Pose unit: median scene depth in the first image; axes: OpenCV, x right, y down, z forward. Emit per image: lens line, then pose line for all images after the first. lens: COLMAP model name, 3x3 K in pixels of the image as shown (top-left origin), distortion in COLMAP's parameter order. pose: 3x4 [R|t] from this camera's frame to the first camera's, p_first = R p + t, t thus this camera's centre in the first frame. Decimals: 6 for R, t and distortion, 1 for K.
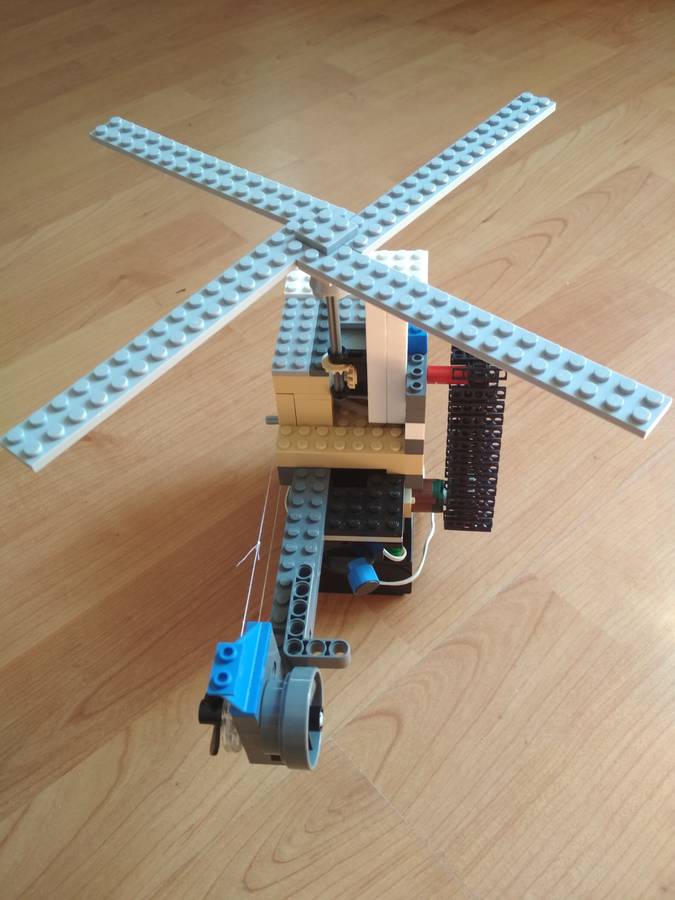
lens RADIAL K [[829.6, 0, 337.5], [0, 829.6, 450.0], [0, 0, 1]] dist [0.104439, -0.278937]
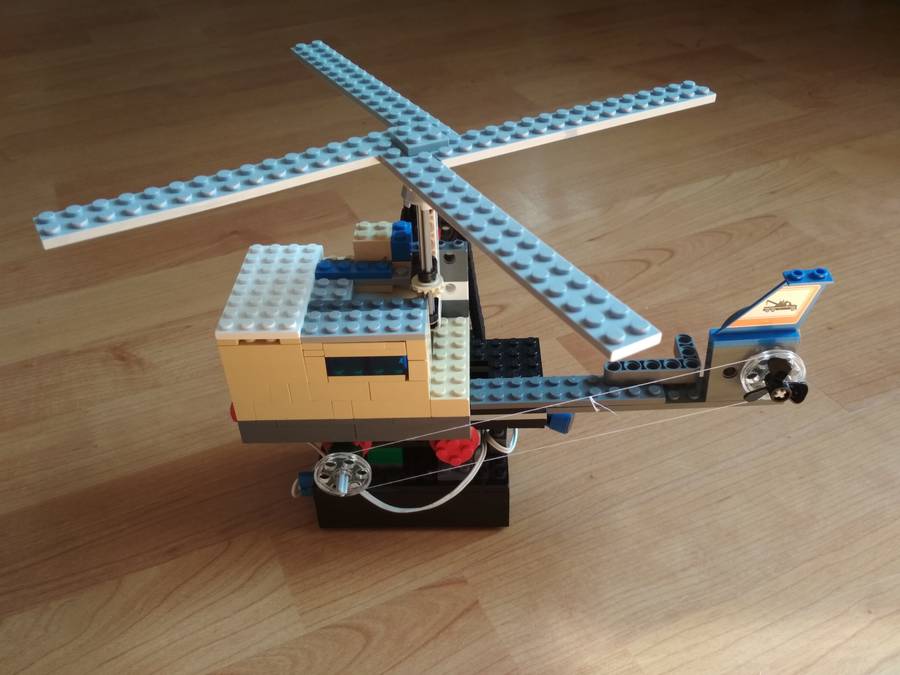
lens RADIAL K [[829.6, 0, 450.0], [0, 829.6, 337.5], [0, 0, 1]] dist [0.104439, -0.278937]
pose [[0.959858, 0.183103, -0.212477, 0.397286], [-0.220570, 0.960701, -0.168529, 0.061227], [0.173268, 0.208630, 0.962524, 0.085904]]
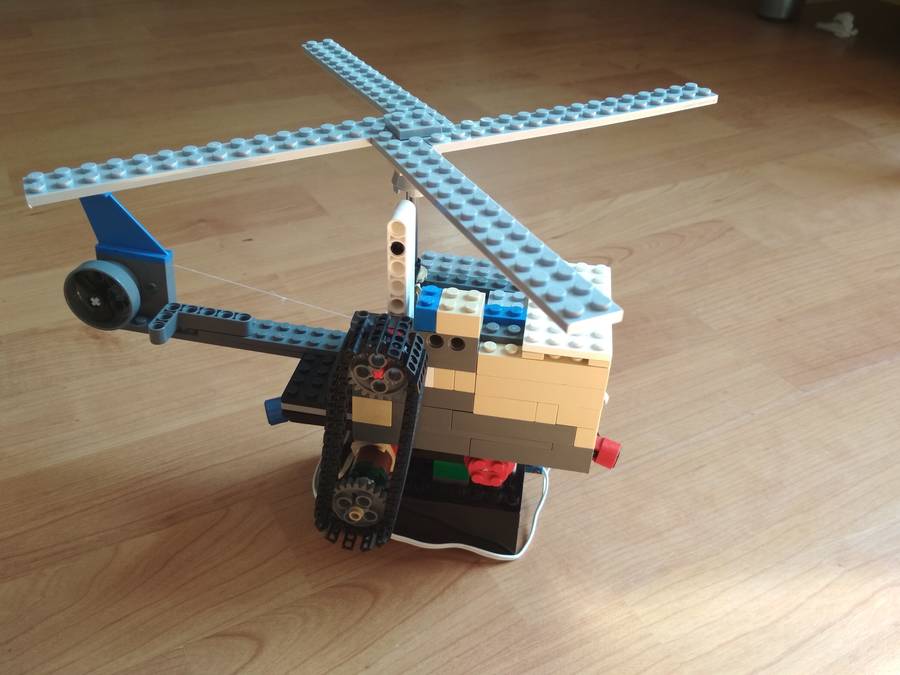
lens RADIAL K [[829.6, 0, 450.0], [0, 829.6, 337.5], [0, 0, 1]] dist [0.104439, -0.278937]
pose [[0.974817, 0.192780, -0.112106, 0.305877], [-0.213752, 0.951033, -0.223262, 0.160547], [0.063576, 0.241602, 0.968290, 0.048016]]
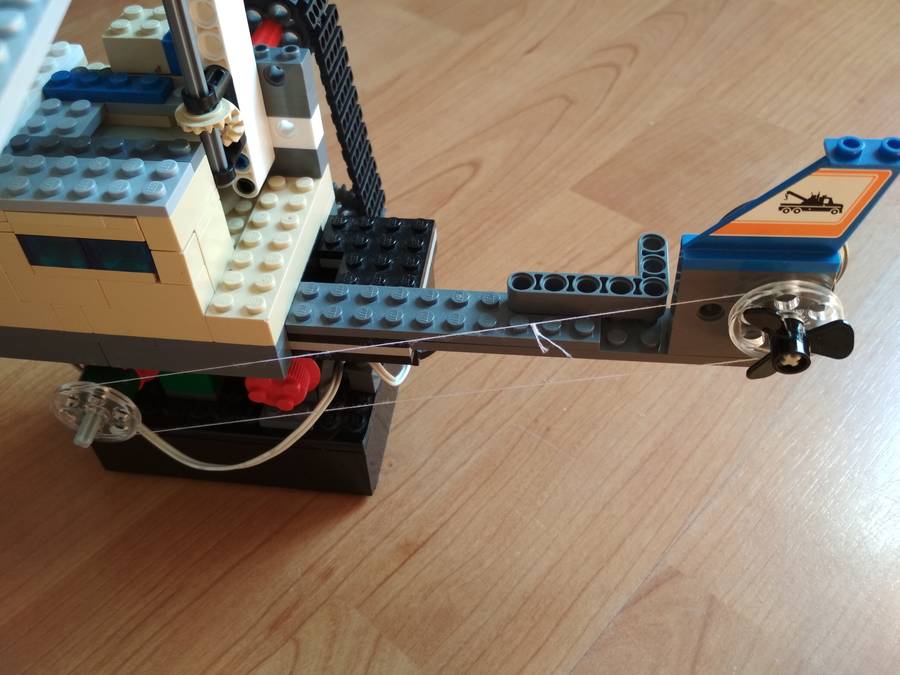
lens RADIAL K [[829.6, 0, 450.0], [0, 829.6, 337.5], [0, 0, 1]] dist [0.104439, -0.278937]
pose [[0.992822, -0.067214, 0.098929, 0.027314], [0.070024, 0.997227, -0.025208, -0.012915], [-0.096960, 0.031955, 0.994775, 0.450213]]
